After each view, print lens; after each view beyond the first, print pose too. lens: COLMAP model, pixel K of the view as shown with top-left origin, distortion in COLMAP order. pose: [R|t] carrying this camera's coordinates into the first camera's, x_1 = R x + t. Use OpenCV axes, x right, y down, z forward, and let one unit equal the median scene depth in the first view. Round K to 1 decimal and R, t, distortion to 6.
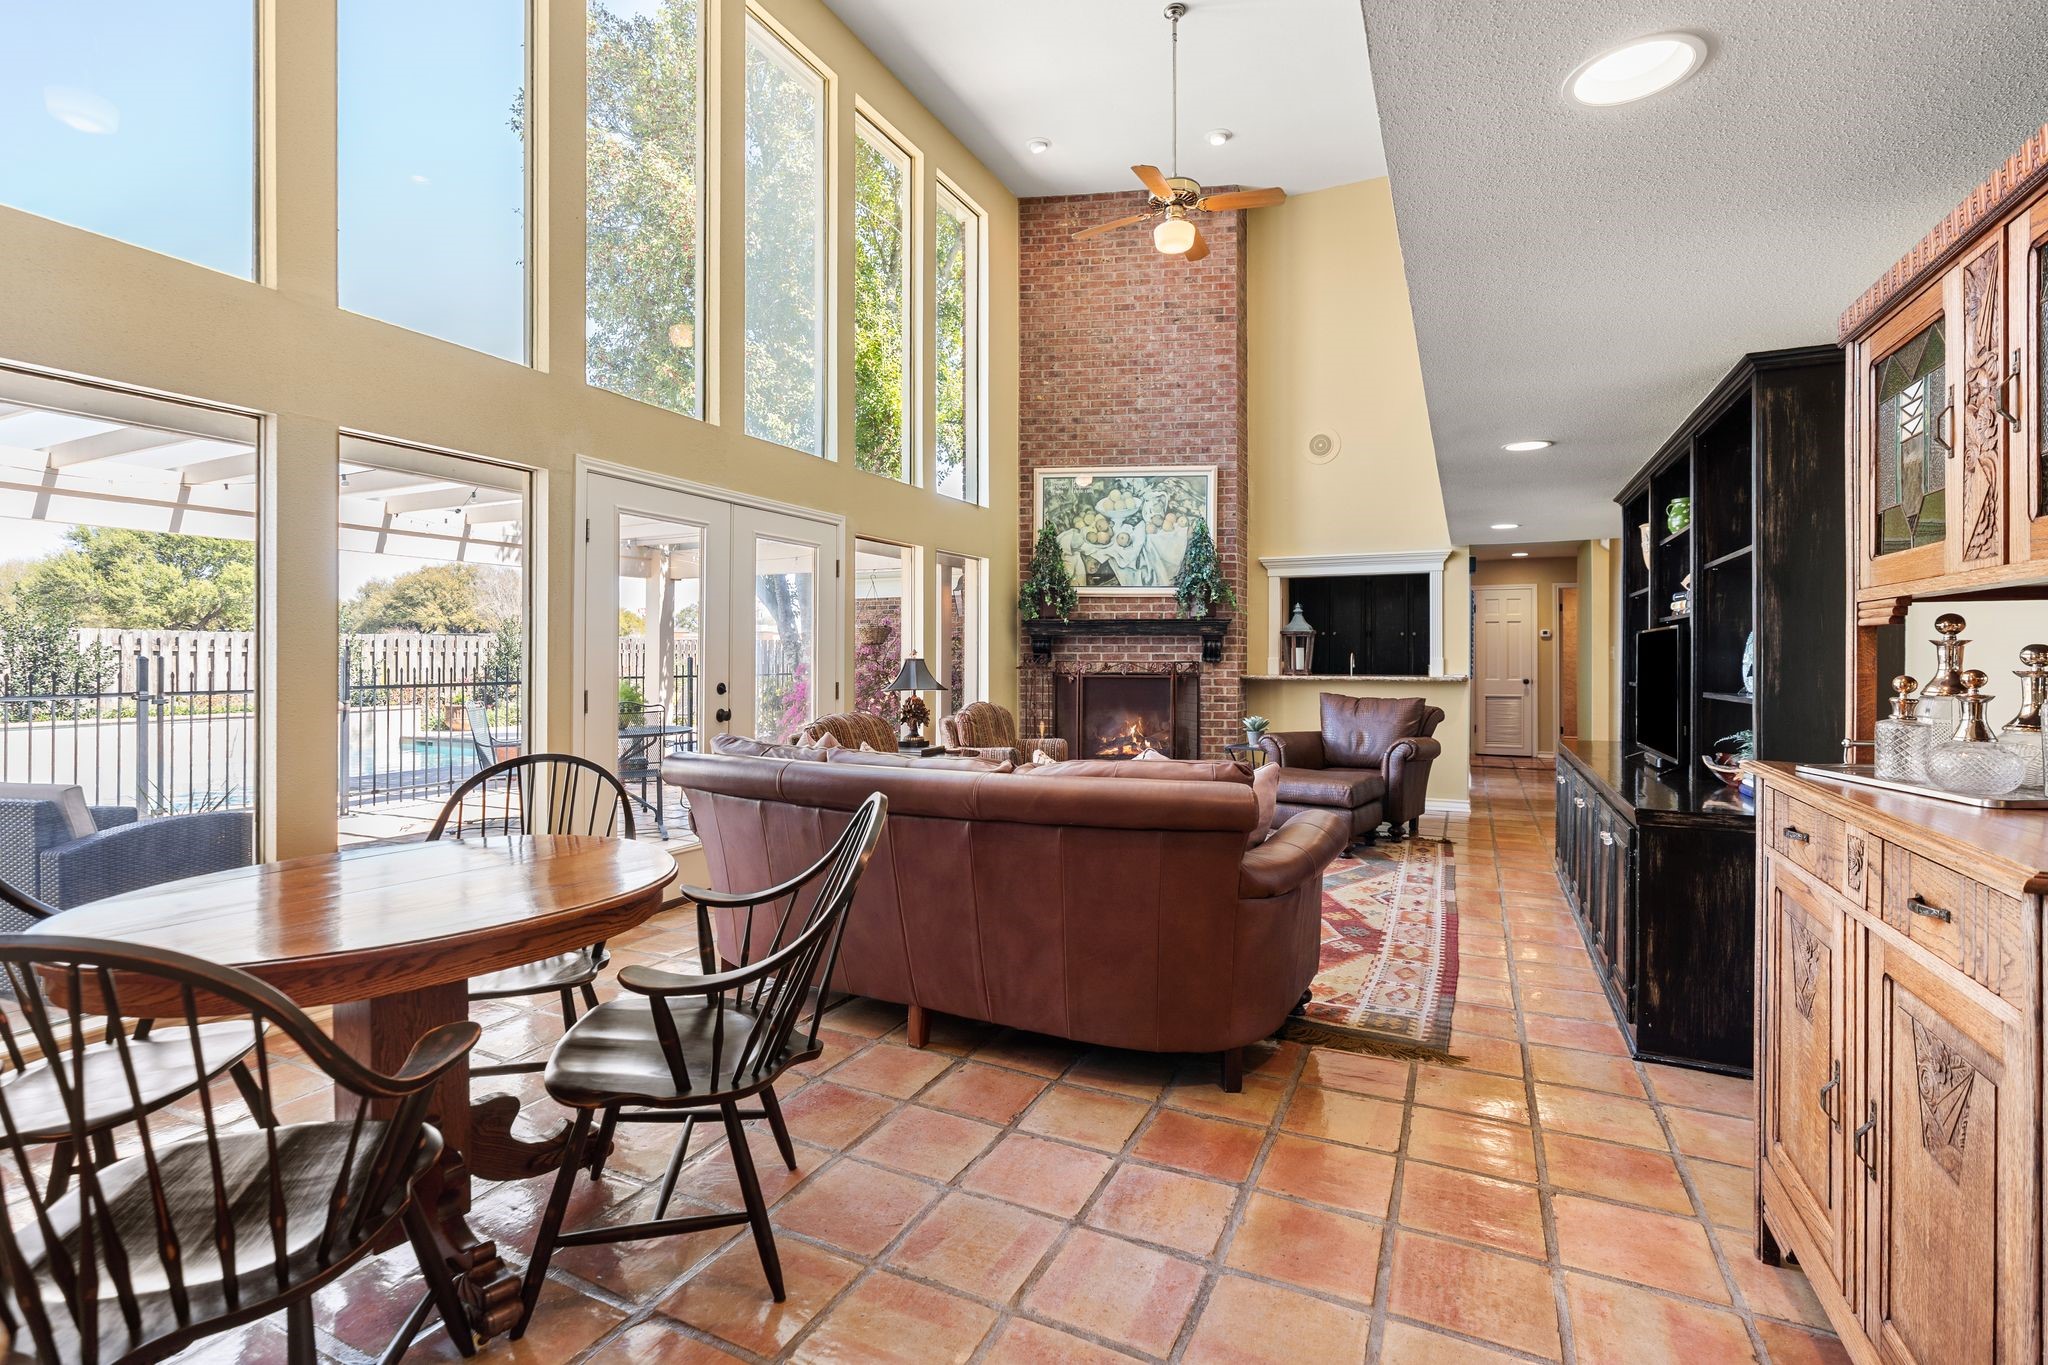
lens RADIAL K [[937.5, 0, 1041.8], [0, 937.5, 652.6], [0, 0, 1]] dist [-0.009041, 0.003014]
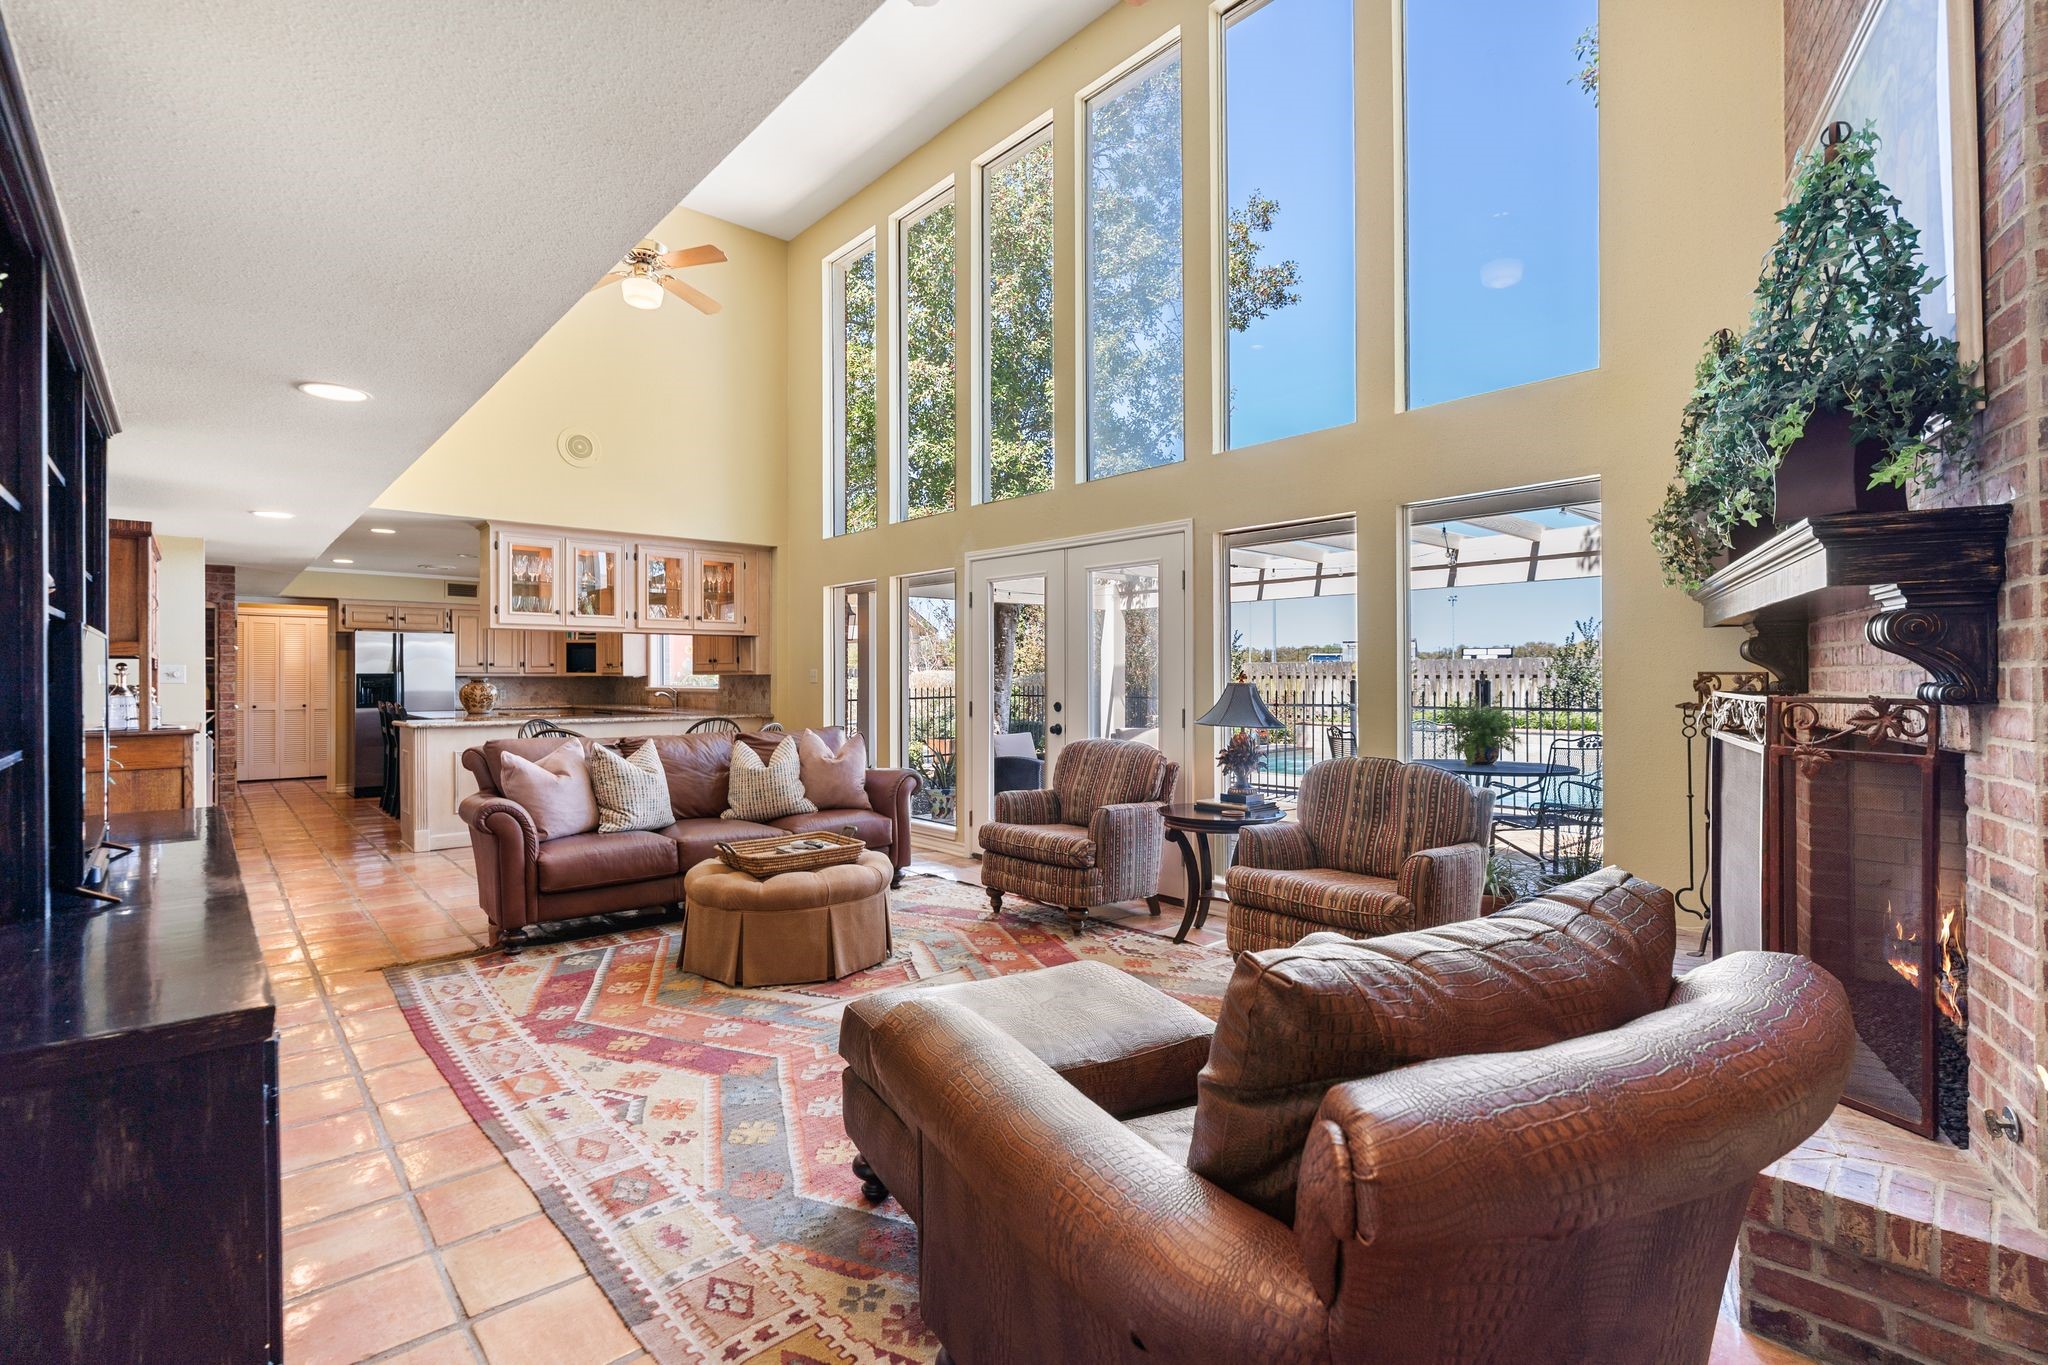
lens RADIAL K [[937.5, 0, 1009.8], [0, 937.5, 679.7], [0, 0, 1]] dist [-0.009041, 0.003014]
pose [[-0.410053, -0.001519, -0.912060, 1.015127], [0.007387, 0.999960, -0.004987, 0.012038], [0.912032, -0.008782, -0.410025, 1.868546]]
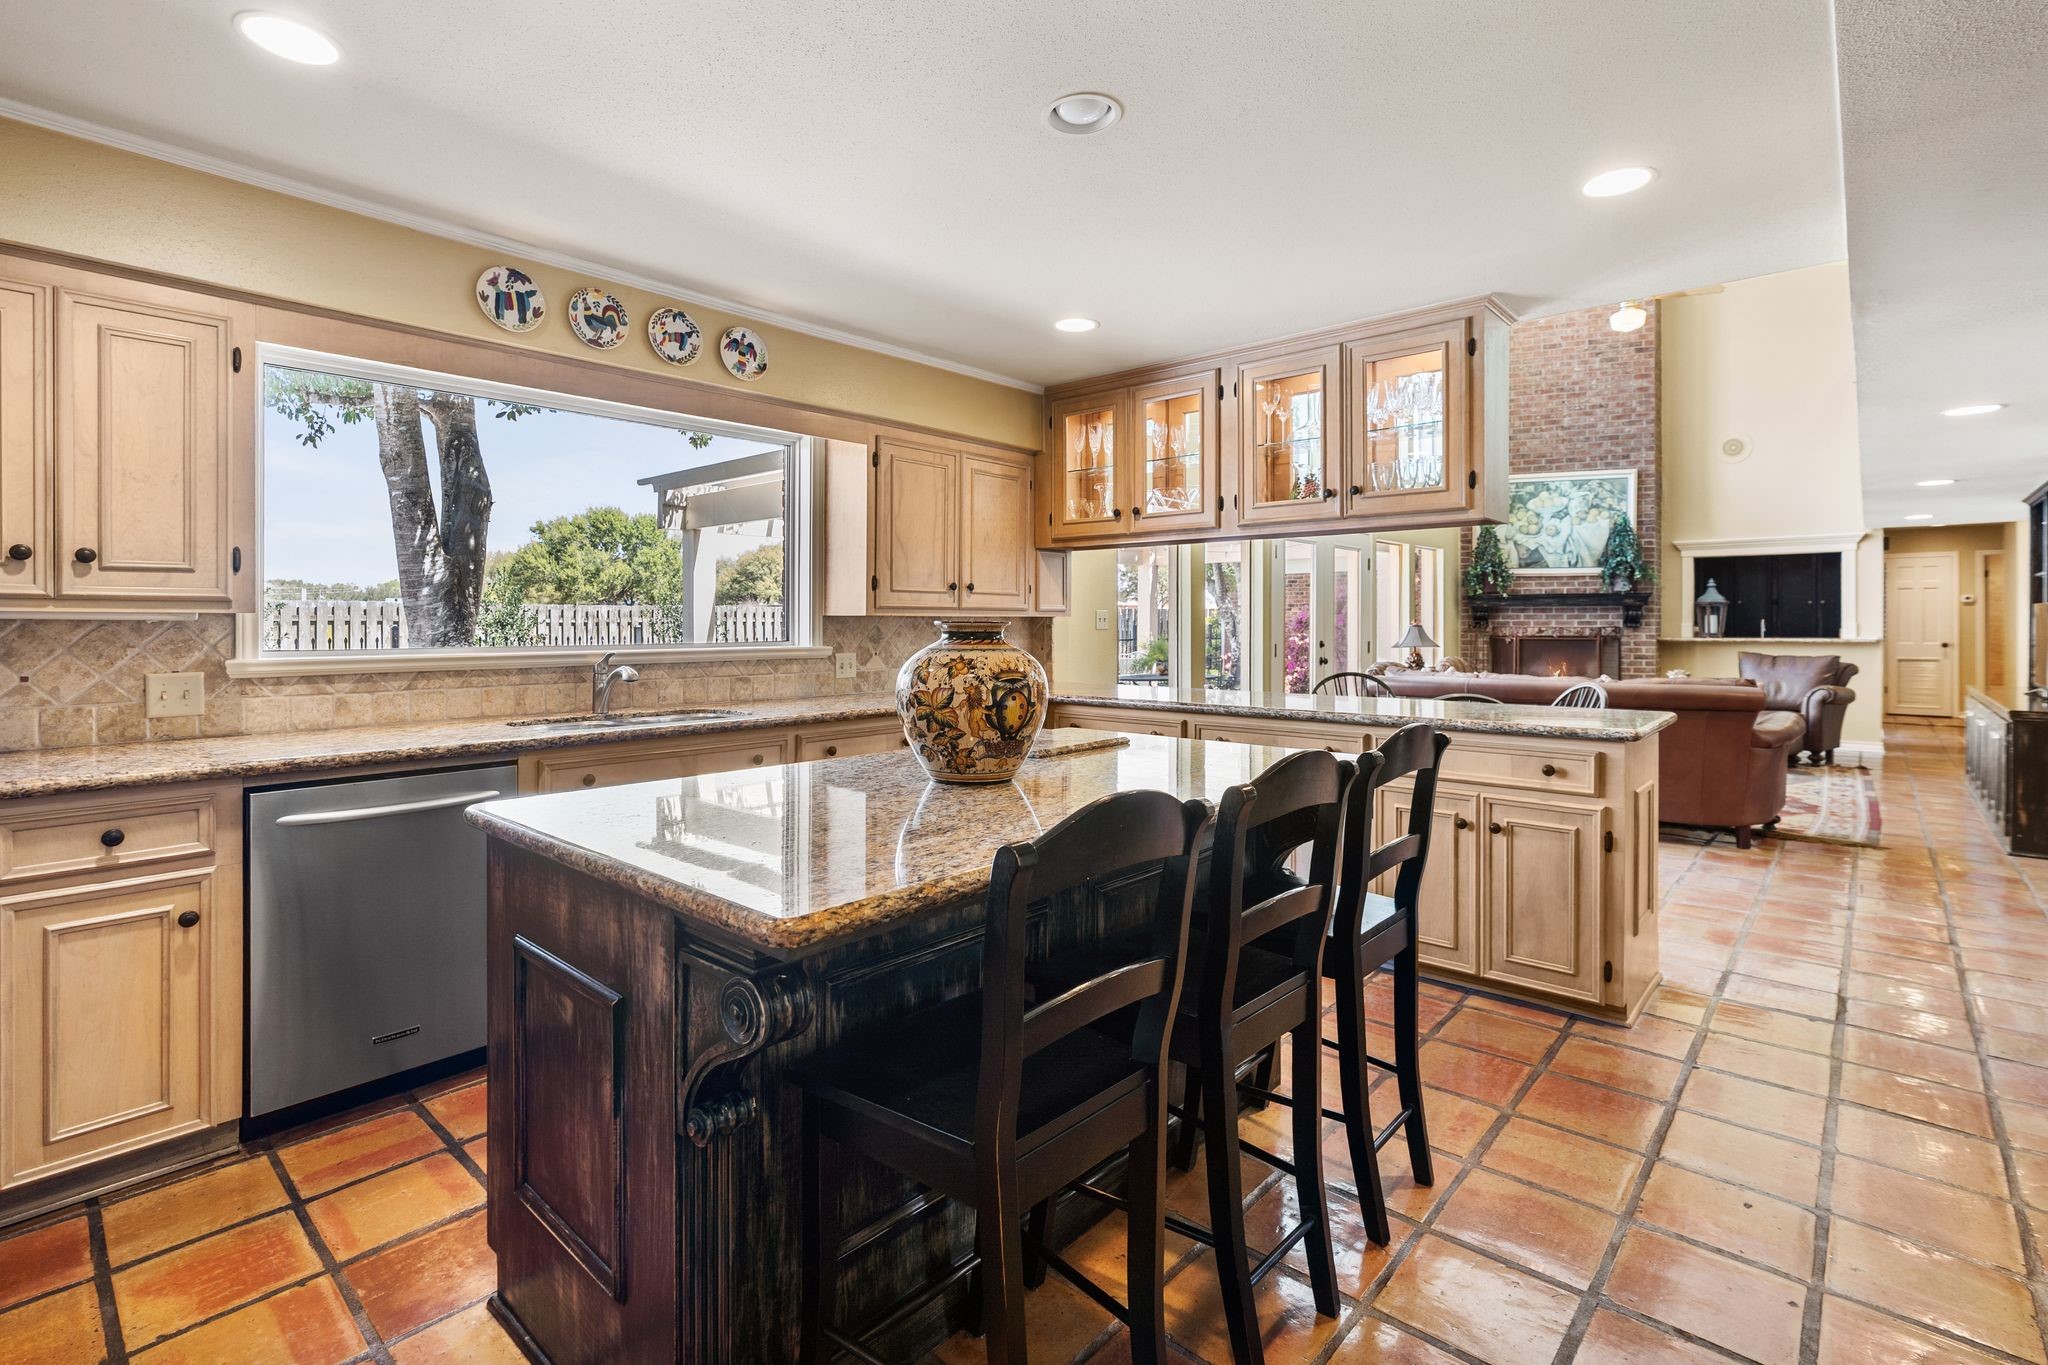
lens RADIAL K [[937.5, 0, 1046.0], [0, 937.5, 627.1], [0, 0, 1]] dist [-0.009041, 0.003014]
pose [[0.956592, -0.002470, -0.291422, -0.199860], [0.005129, 0.999952, 0.008361, -0.004258], [0.291387, -0.009493, 0.956558, -0.411770]]
